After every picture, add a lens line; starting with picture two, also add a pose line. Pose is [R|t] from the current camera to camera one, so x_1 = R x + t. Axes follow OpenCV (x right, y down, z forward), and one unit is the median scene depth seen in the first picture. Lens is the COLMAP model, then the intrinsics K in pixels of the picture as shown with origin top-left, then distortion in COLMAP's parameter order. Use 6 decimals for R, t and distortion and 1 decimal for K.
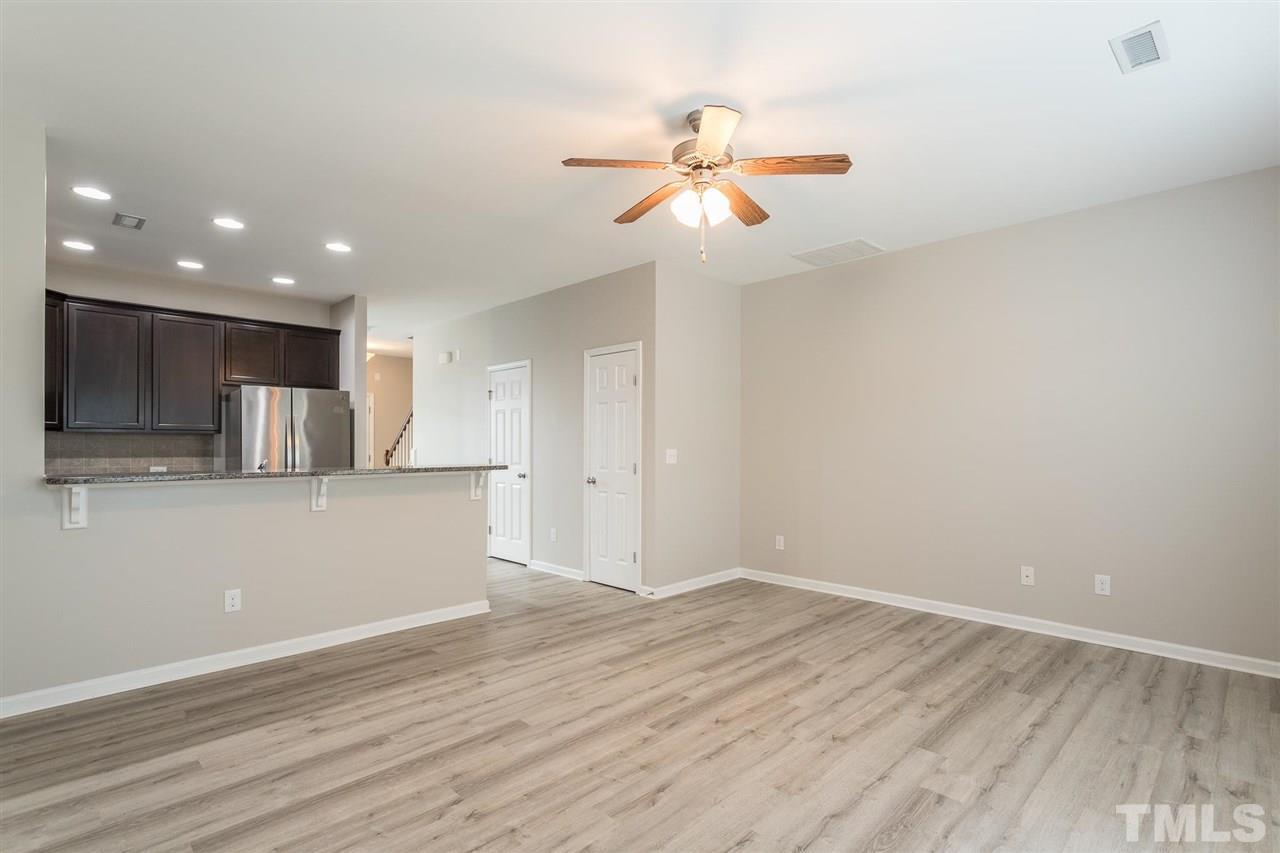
lens RADIAL K [[628.4, 0, 634.1], [0, 628.4, 446.0], [0, 0, 1]] dist [0.013317, 0.000041]
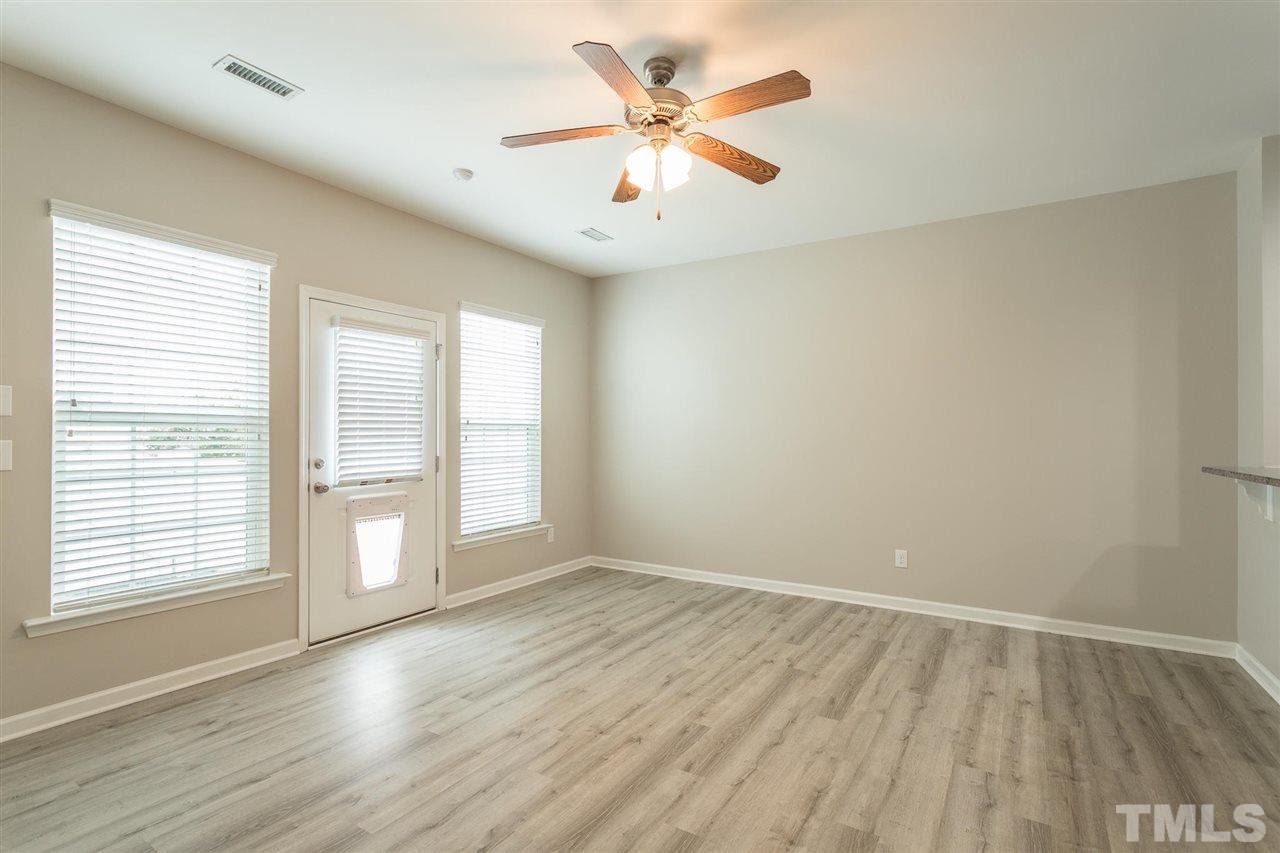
lens RADIAL K [[628.4, 0, 639.0], [0, 628.4, 425.0], [0, 0, 1]] dist [0.013317, 0.000041]
pose [[-0.972730, -0.006901, -0.231836, 0.346455], [-0.002699, 0.999826, -0.018438, 0.001005], [0.231923, -0.017309, -0.972580, 1.894146]]
